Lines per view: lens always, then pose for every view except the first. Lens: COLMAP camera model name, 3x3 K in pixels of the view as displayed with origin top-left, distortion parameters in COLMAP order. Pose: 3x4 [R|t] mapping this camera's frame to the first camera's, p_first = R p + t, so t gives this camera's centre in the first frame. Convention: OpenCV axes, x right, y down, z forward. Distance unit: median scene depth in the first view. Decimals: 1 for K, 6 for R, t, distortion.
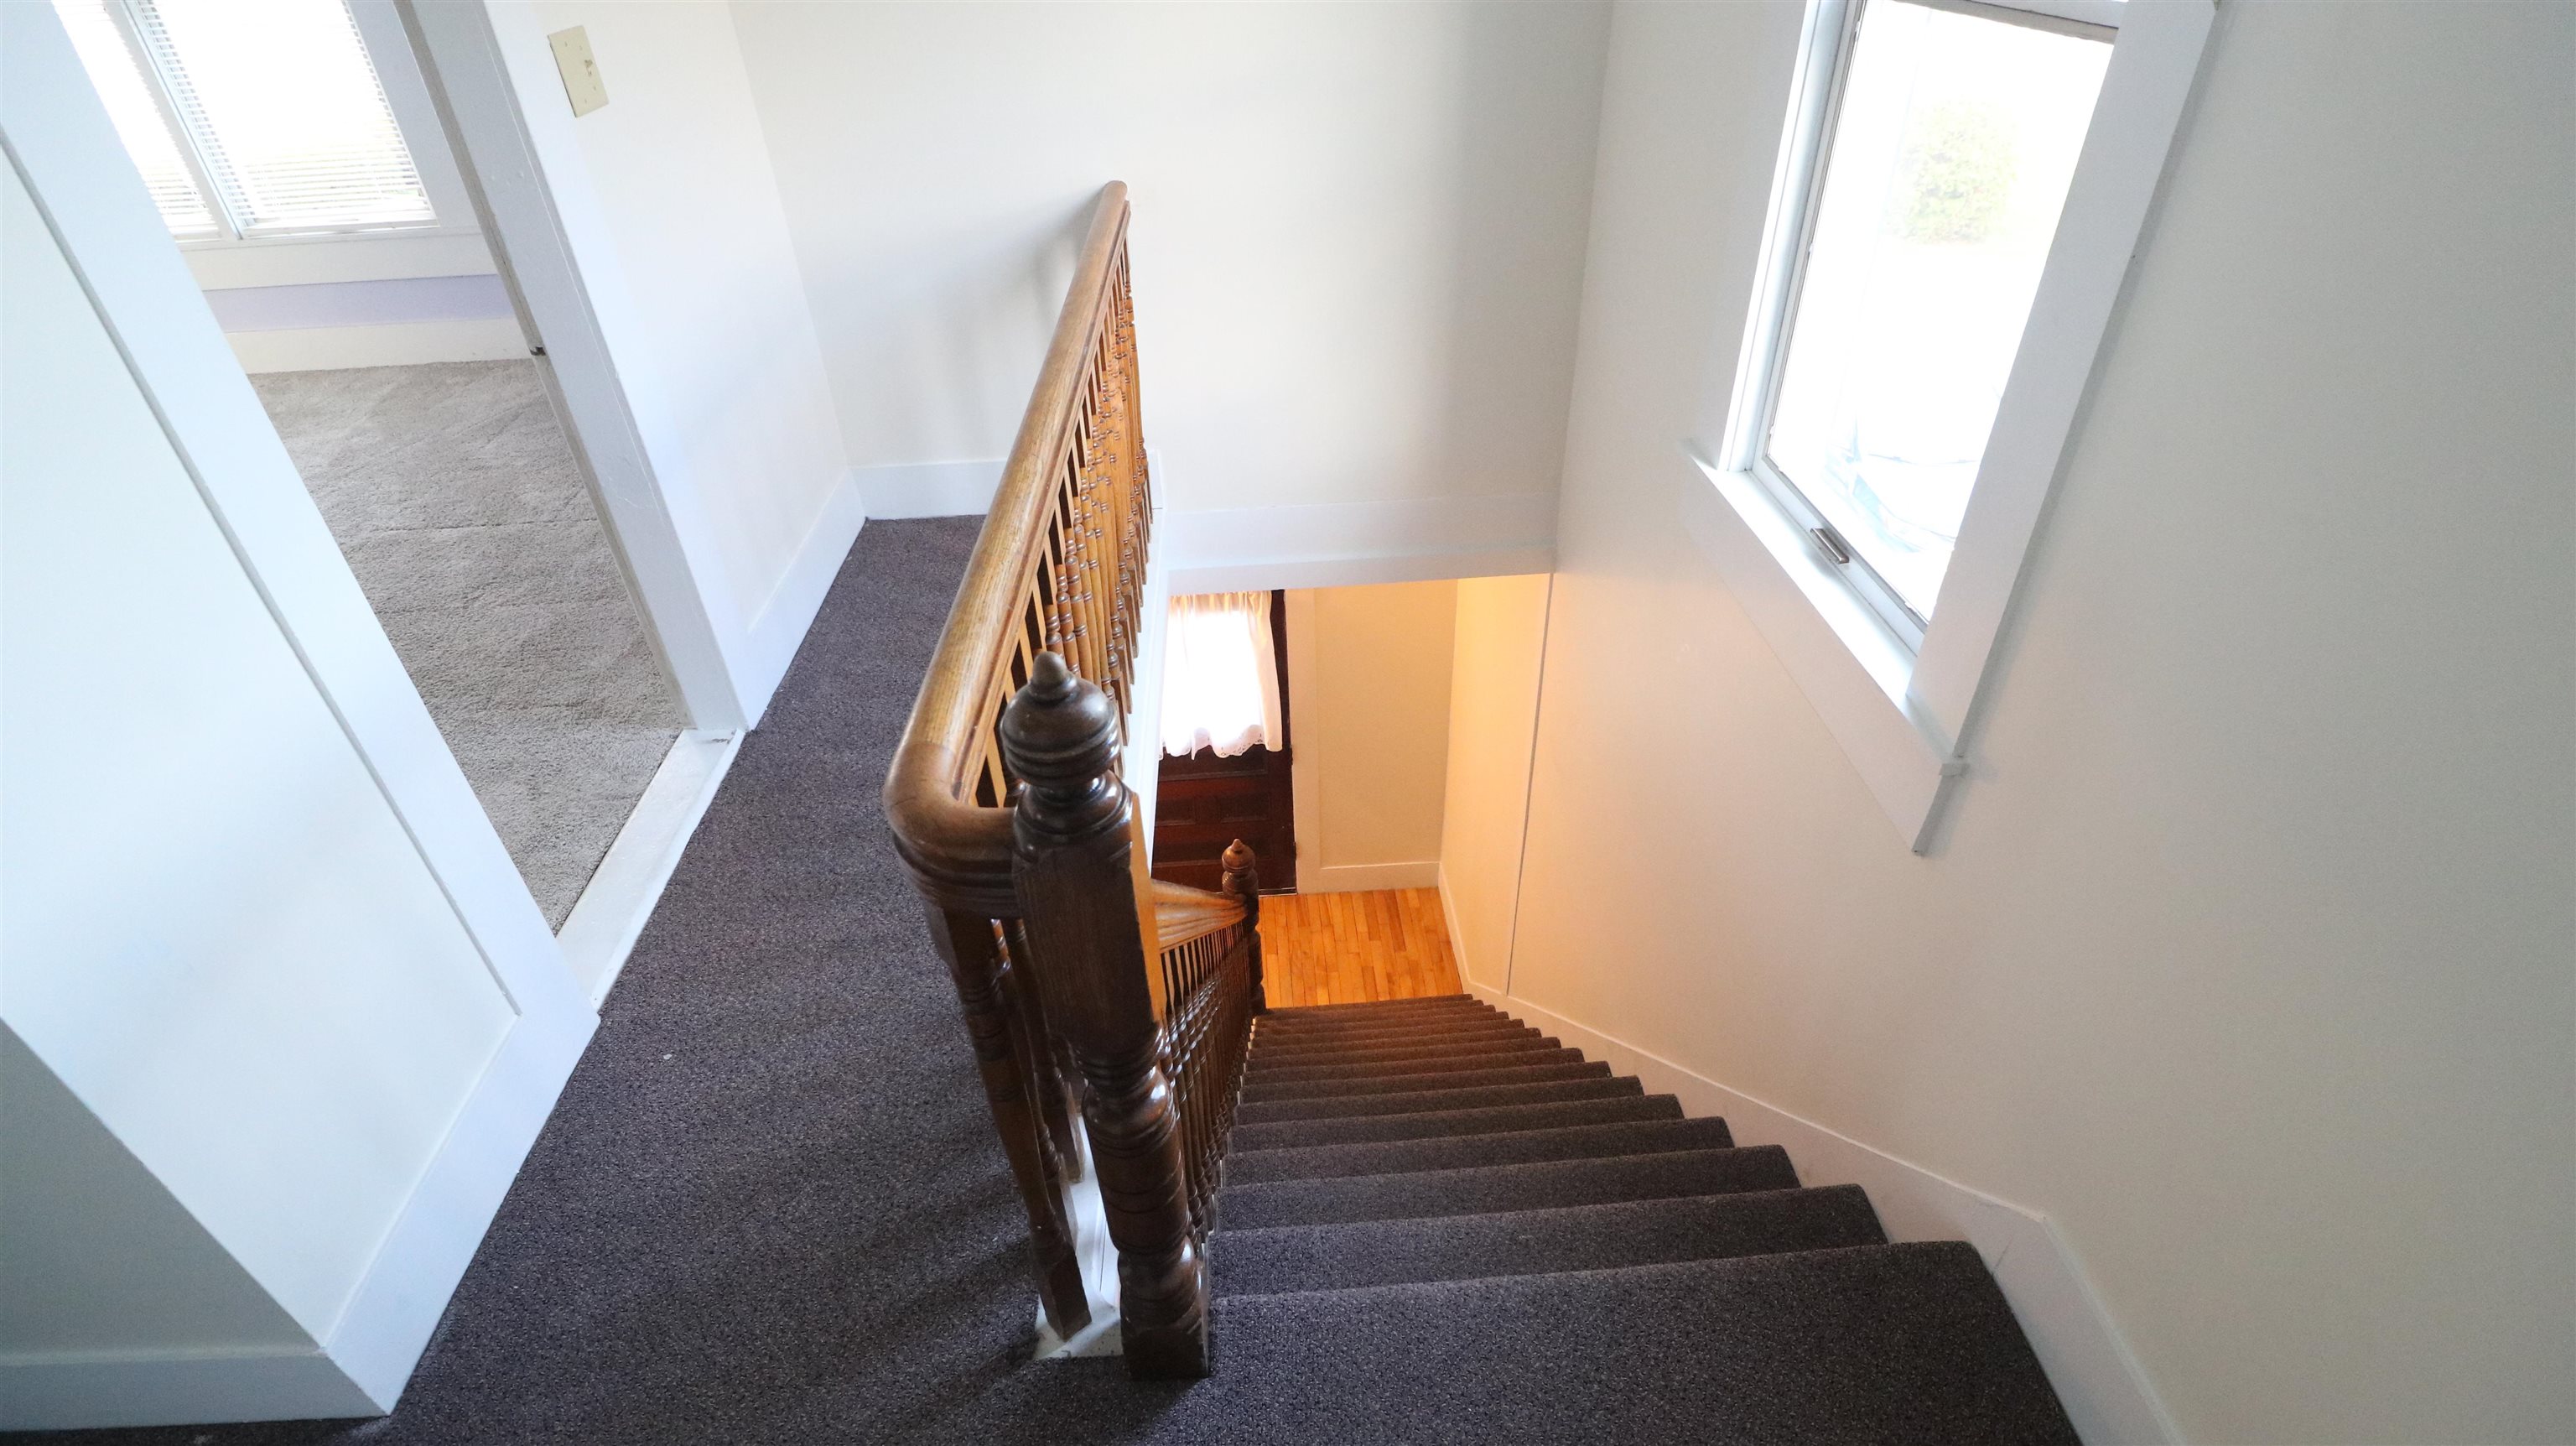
lens RADIAL K [[1182.9, 0, 1299.1], [0, 1182.9, 714.6], [0, 0, 1]] dist [-0.013080, -0.005526]
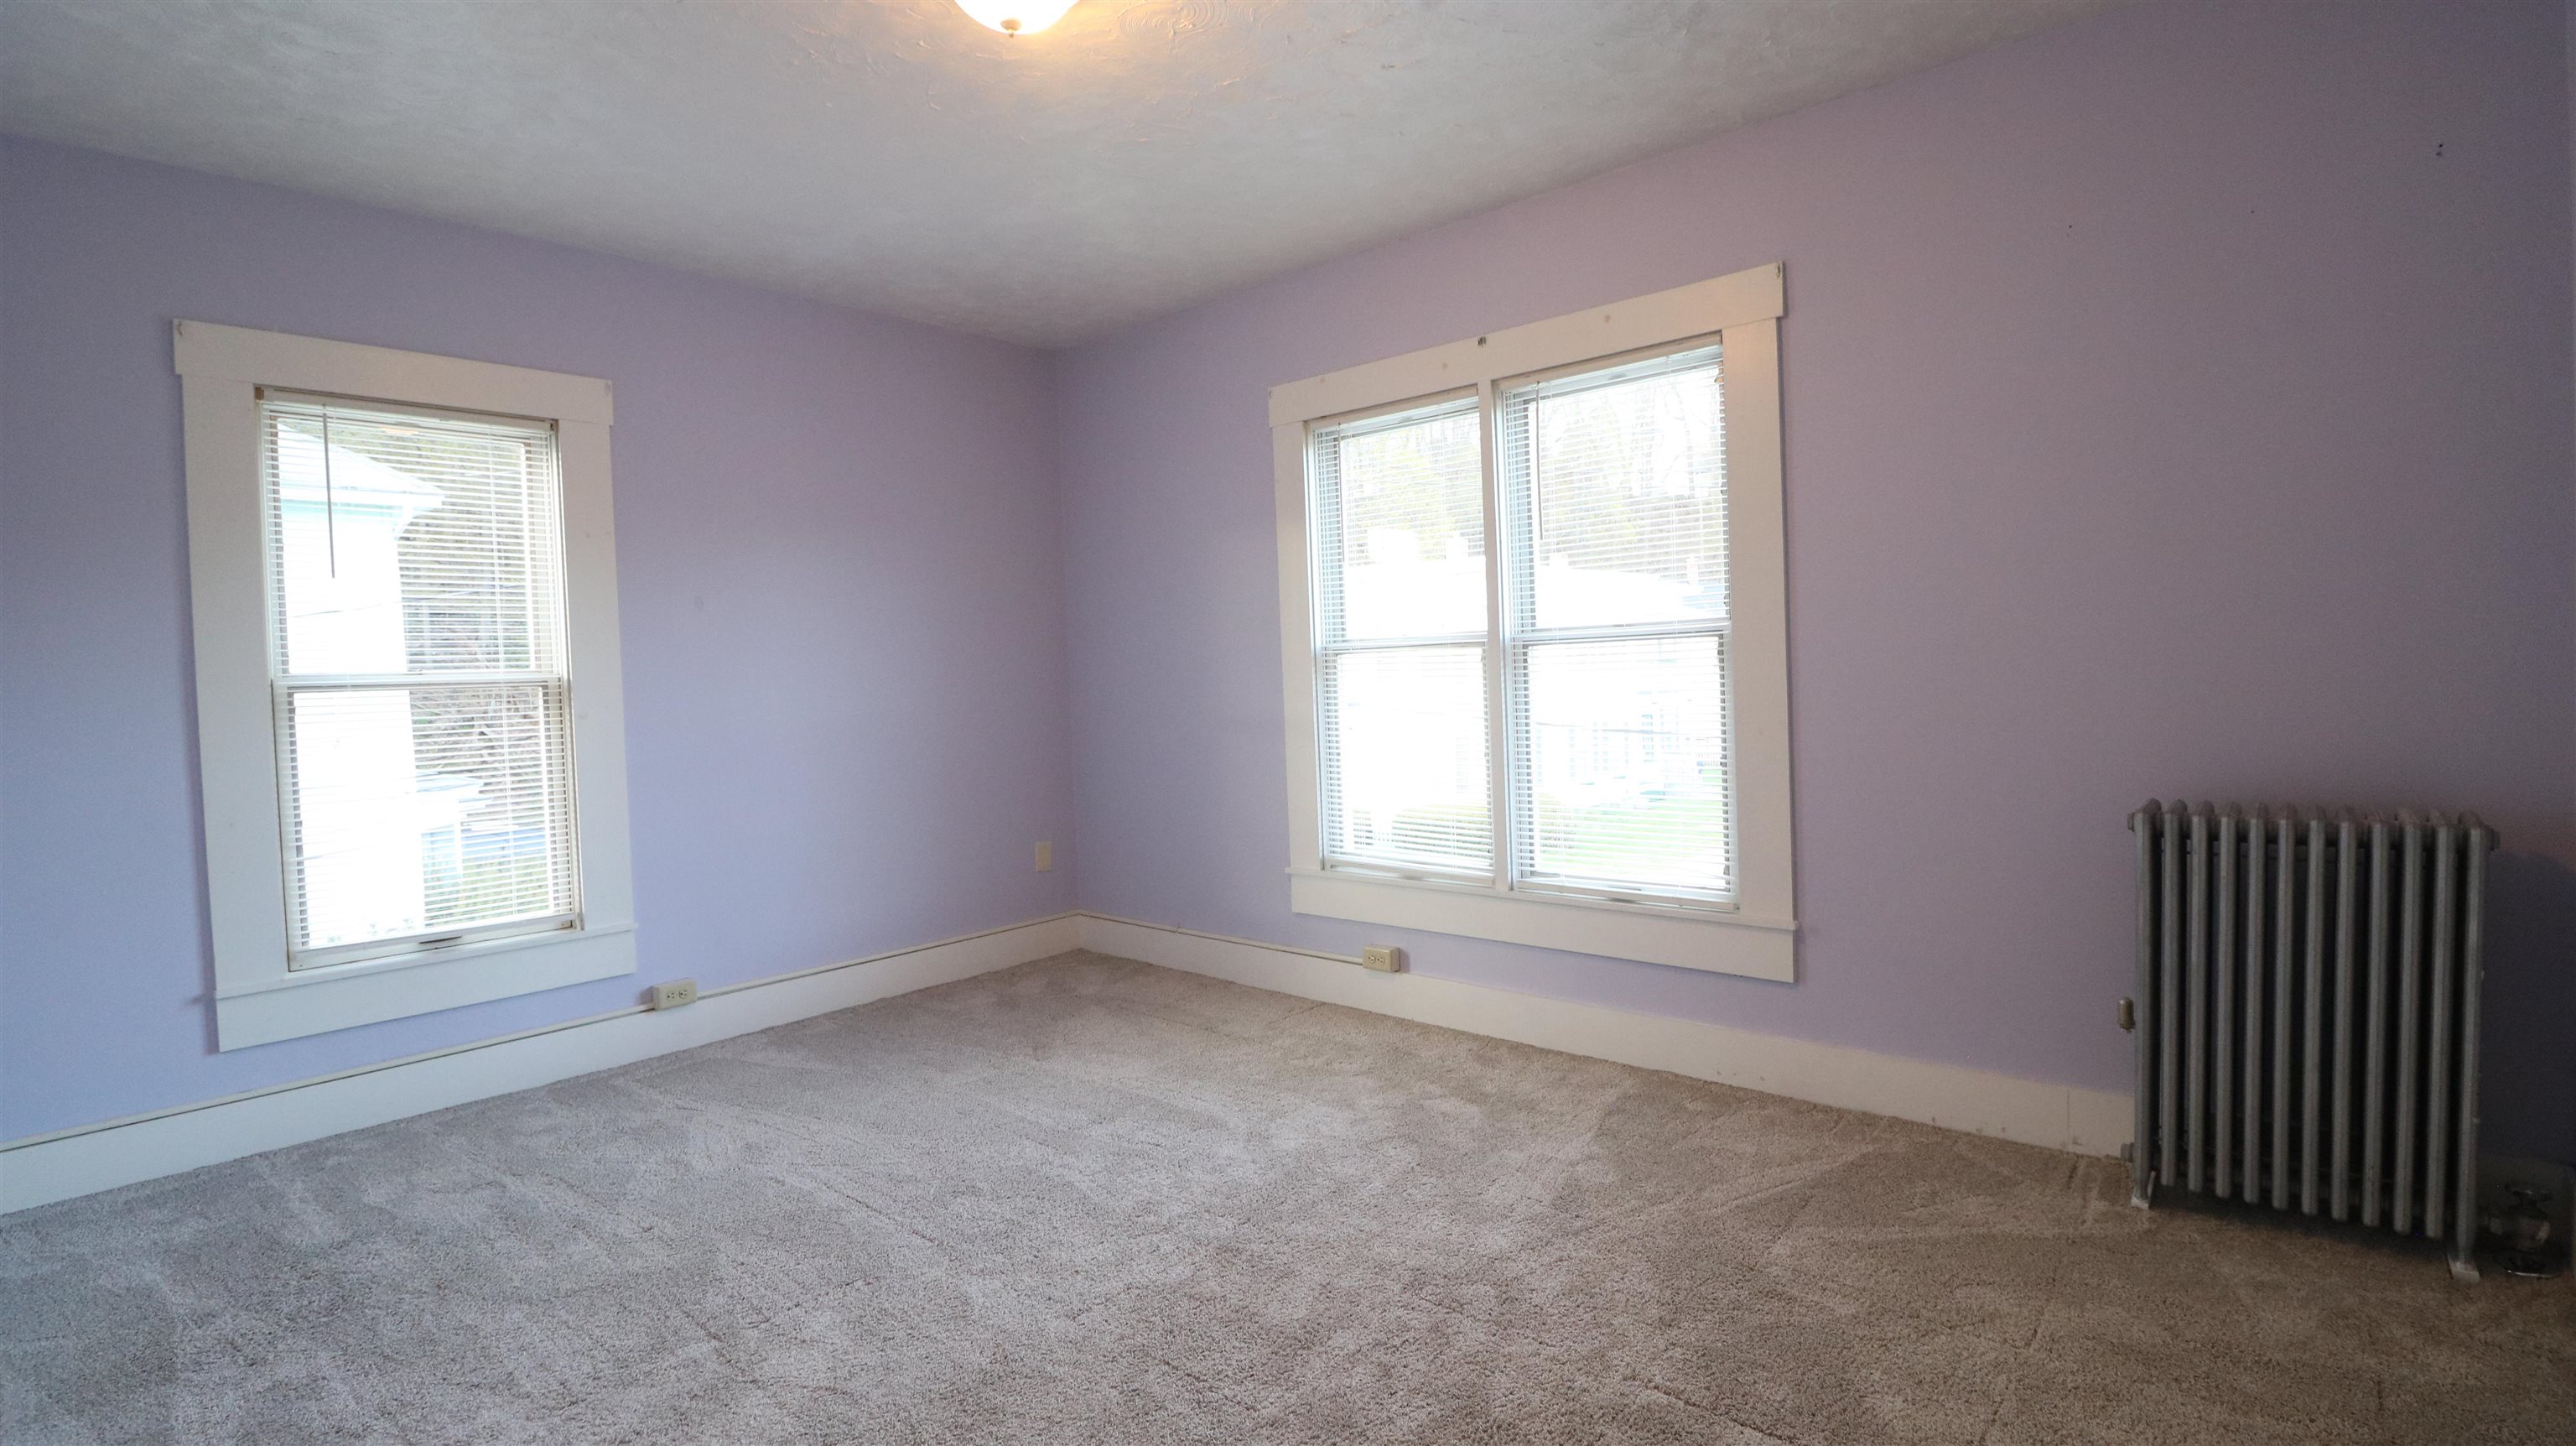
lens RADIAL K [[1182.9, 0, 1282.6], [0, 1182.9, 726.6], [0, 0, 1]] dist [-0.013080, -0.005526]
pose [[0.703302, 0.028041, -0.710338, -0.404174], [-0.401611, 0.840162, -0.364467, -0.118274], [0.586579, 0.541610, 0.602149, 0.293826]]
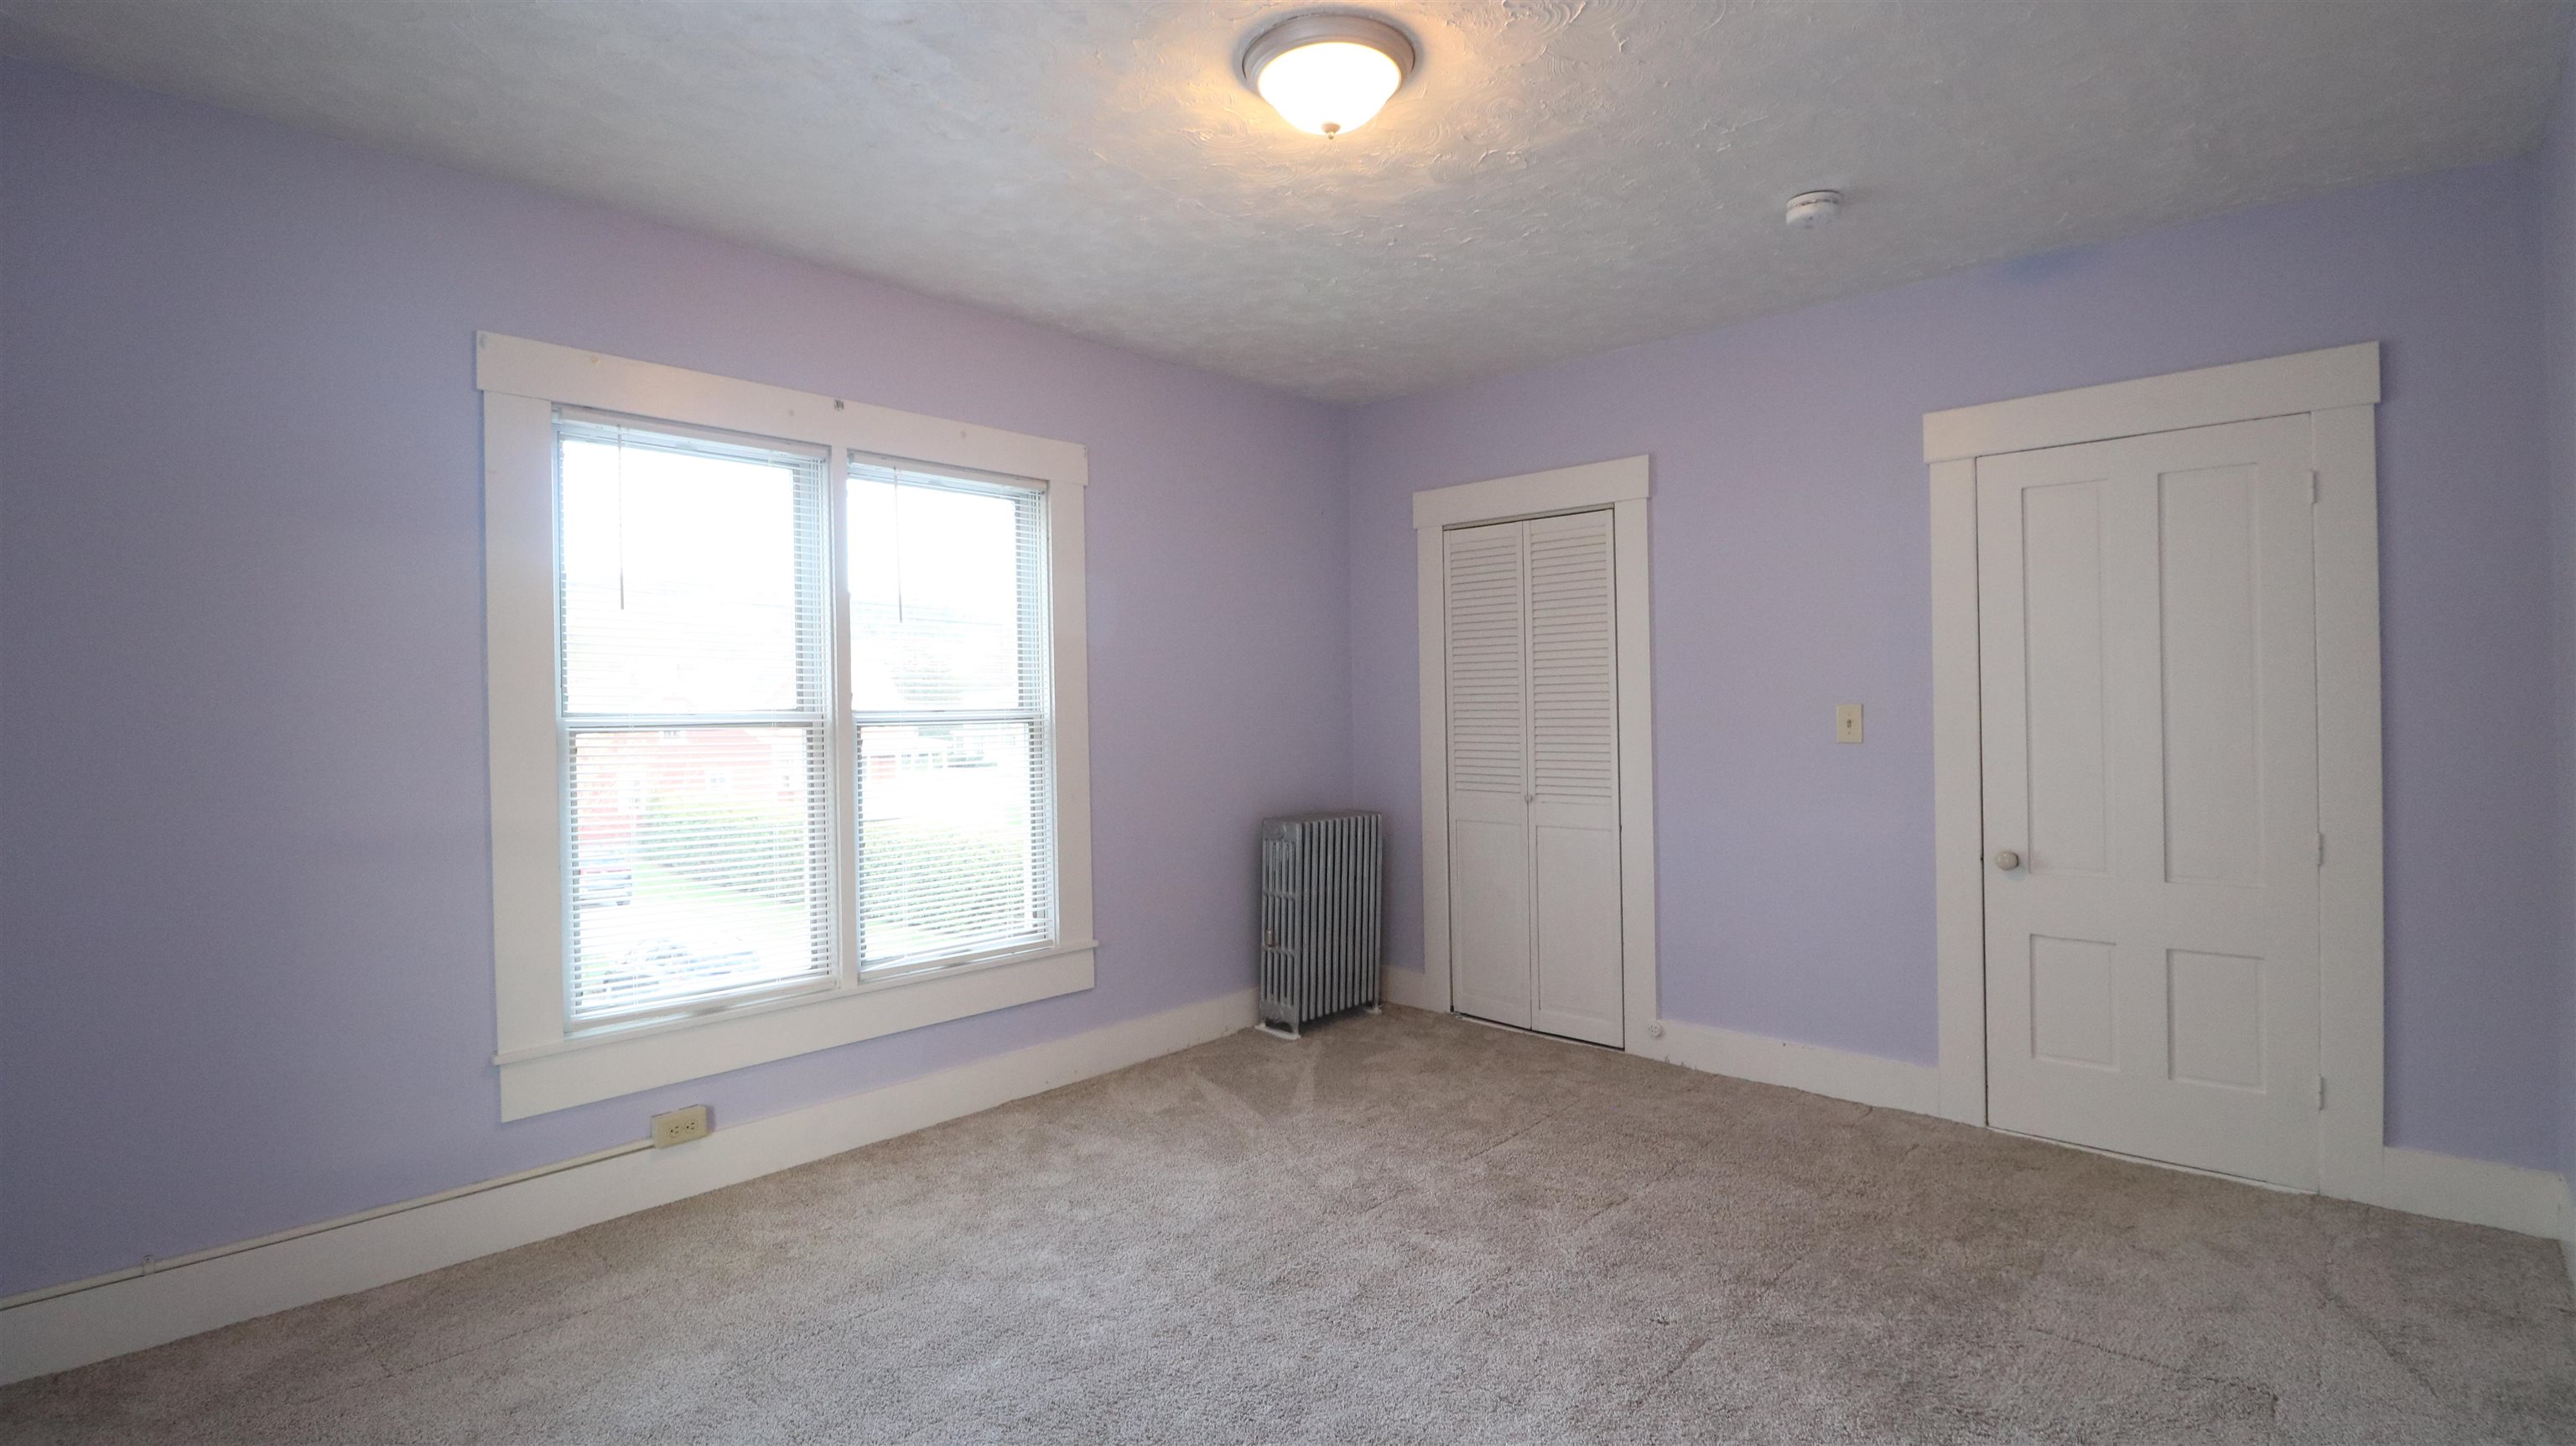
lens RADIAL K [[1182.9, 0, 1286.2], [0, 1182.9, 715.0], [0, 0, 1]] dist [-0.013080, -0.005526]
pose [[0.718223, 0.006355, 0.695784, -1.289207], [0.408657, 0.805477, -0.429192, -0.078099], [-0.563166, 0.592592, 0.575916, 0.228424]]
